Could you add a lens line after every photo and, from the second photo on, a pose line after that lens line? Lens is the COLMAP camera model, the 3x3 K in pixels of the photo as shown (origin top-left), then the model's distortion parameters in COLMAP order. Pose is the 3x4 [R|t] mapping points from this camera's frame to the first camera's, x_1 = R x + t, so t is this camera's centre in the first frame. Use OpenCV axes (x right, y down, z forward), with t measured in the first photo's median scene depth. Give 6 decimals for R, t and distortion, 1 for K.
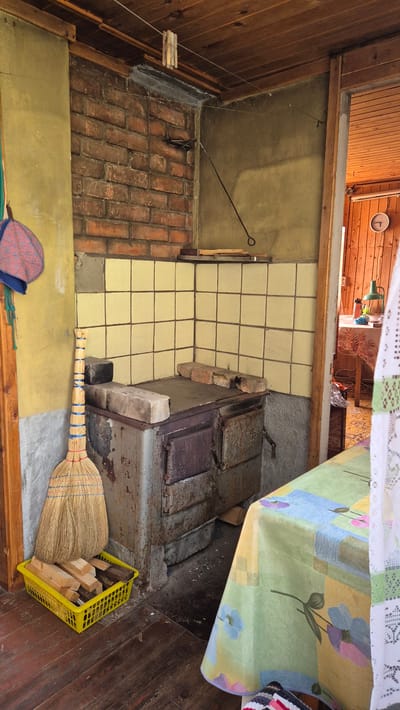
lens RADIAL K [[477.2, 0, 200.1], [0, 477.2, 351.9], [0, 0, 1]] dist [0.046886, -0.003434]
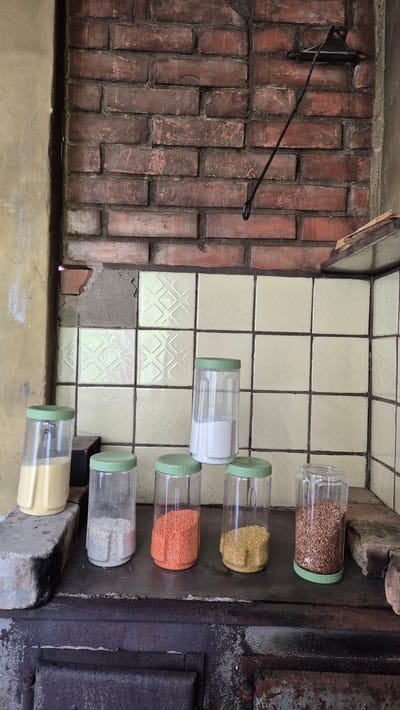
lens RADIAL K [[477.2, 0, 200.1], [0, 477.2, 351.9], [0, 0, 1]] dist [0.046886, -0.003434]
pose [[0.664030, -0.006750, -0.747675, 0.278132], [-0.136268, 0.982120, -0.129890, -0.031179], [0.735184, 0.188135, 0.651237, 0.665832]]
